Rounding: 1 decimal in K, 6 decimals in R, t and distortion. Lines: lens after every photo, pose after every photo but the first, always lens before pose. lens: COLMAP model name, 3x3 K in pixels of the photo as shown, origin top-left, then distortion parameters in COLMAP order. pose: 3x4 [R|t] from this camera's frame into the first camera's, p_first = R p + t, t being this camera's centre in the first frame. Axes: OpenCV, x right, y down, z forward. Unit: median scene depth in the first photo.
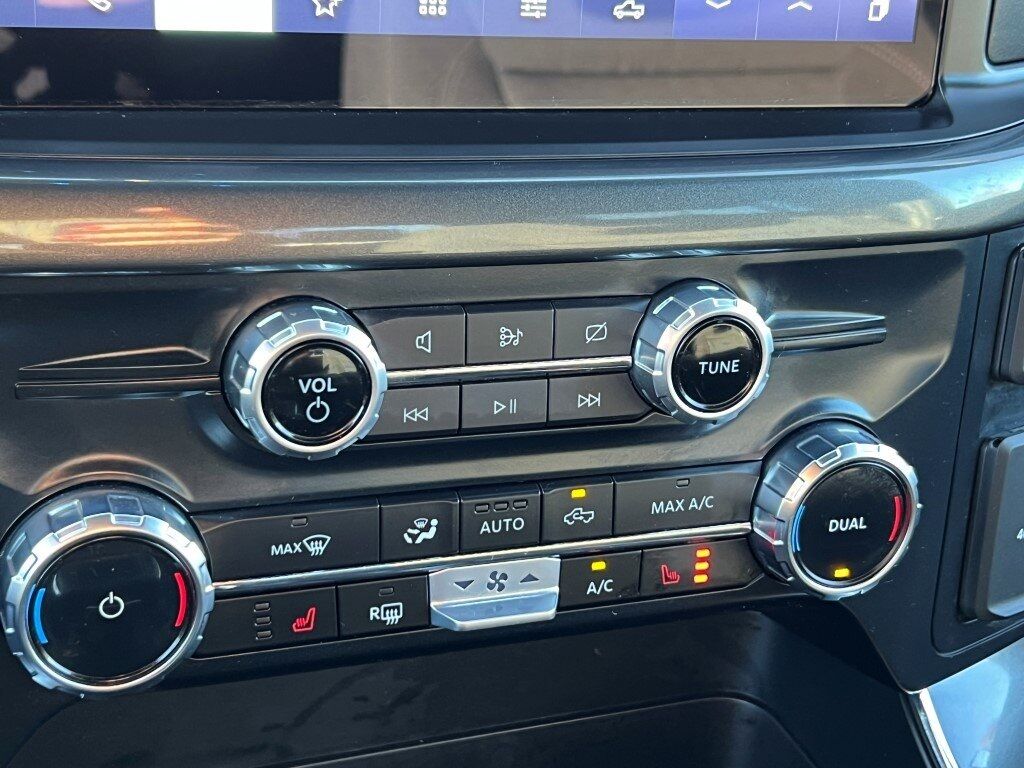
lens RADIAL K [[1542.1, 0, 512.6], [0, 1542.1, 392.6], [0, 0, 1]] dist [0.090647, 0.000000]
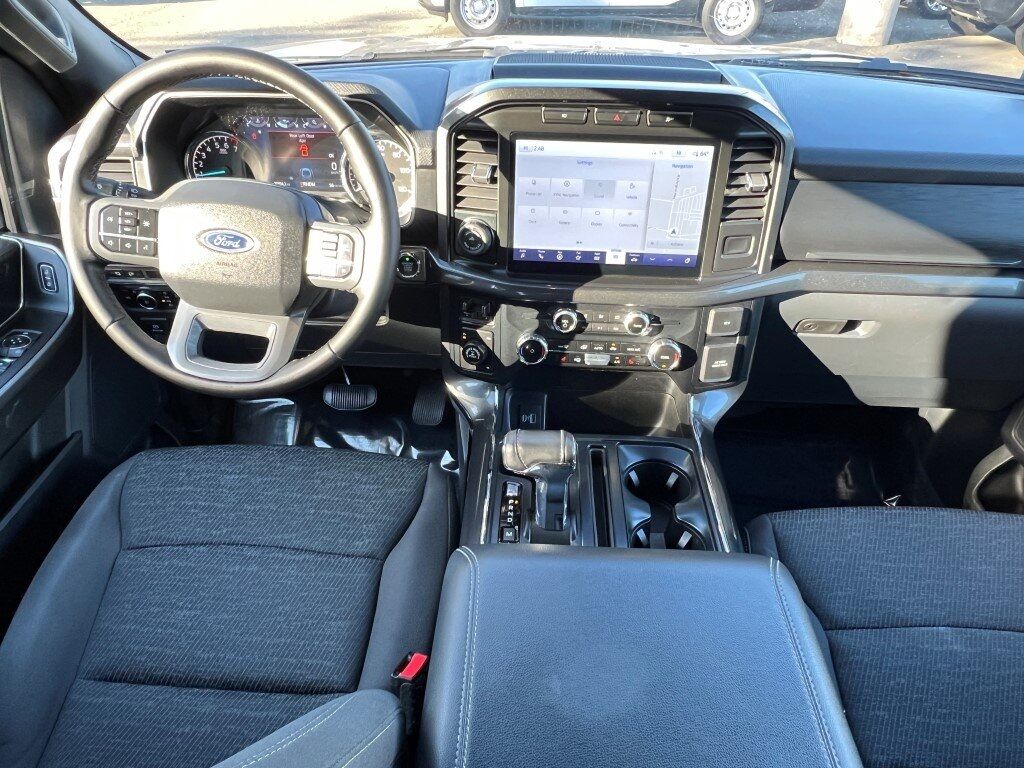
lens RADIAL K [[672.2, 0, 509.9], [0, 672.2, 388.2], [0, 0, 1]] dist [-0.004701, -0.007190]
pose [[0.909676, 0.165536, -0.380904, 0.680984], [-0.107789, 0.979809, 0.168389, -0.157340], [0.401087, -0.112122, 0.909152, -1.456506]]
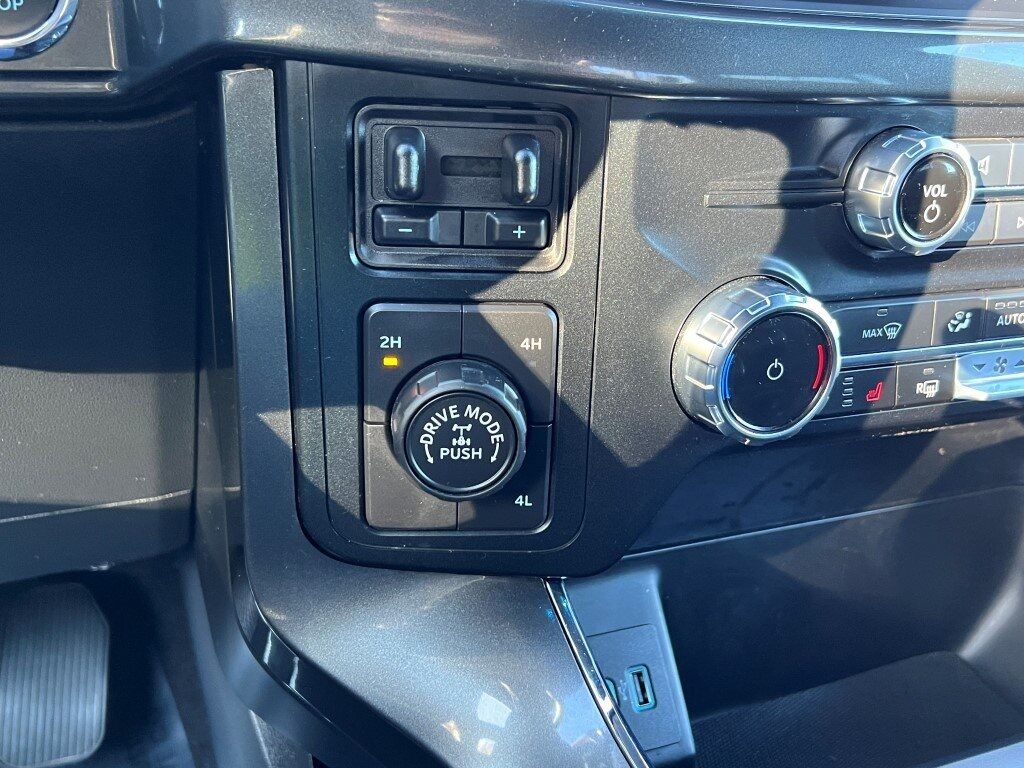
lens RADIAL K [[1041.6, 0, 511.5], [0, 1041.6, 384.7], [0, 0, 1]] dist [0.018255, 0.000000]
pose [[0.999681, -0.025214, -0.001638, -0.423814], [0.025237, 0.999546, 0.016432, 0.116472], [0.001223, -0.016468, 0.999864, 0.132186]]
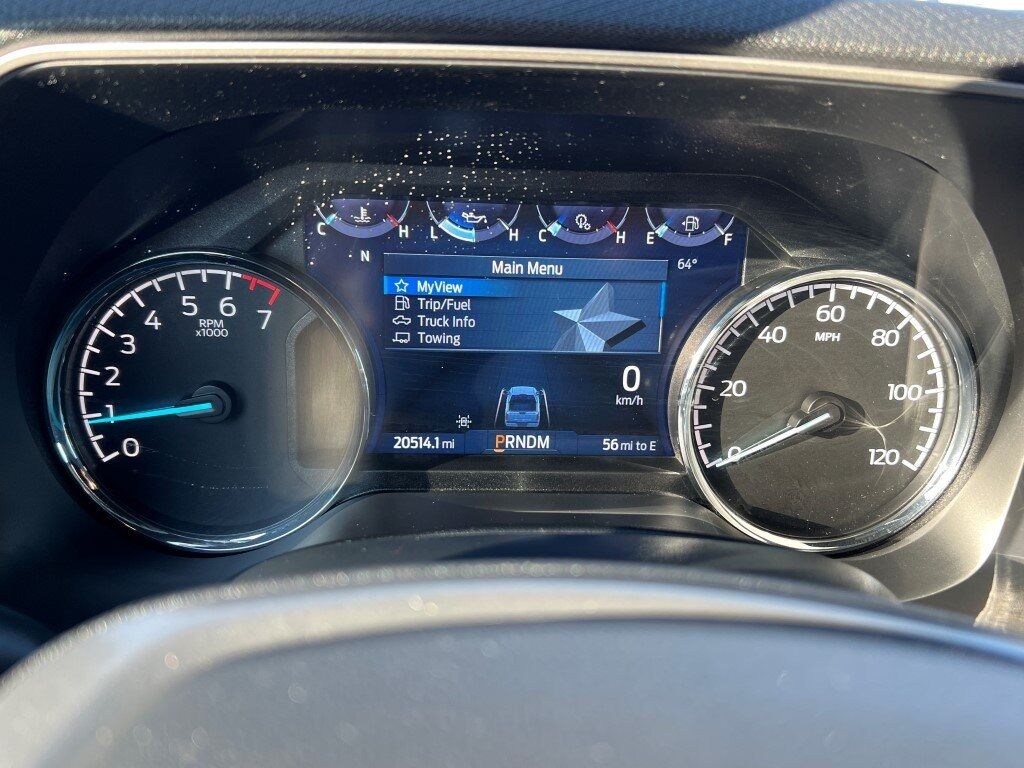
lens RADIAL K [[931.9, 0, 515.6], [0, 931.9, 387.8], [0, 0, 1]] dist [0.057111, -0.004036]
pose [[0.948789, 0.056373, -0.310840, -0.951280], [-0.082763, 0.993939, -0.072362, -0.407014], [0.304877, 0.094382, 0.947704, -0.171826]]
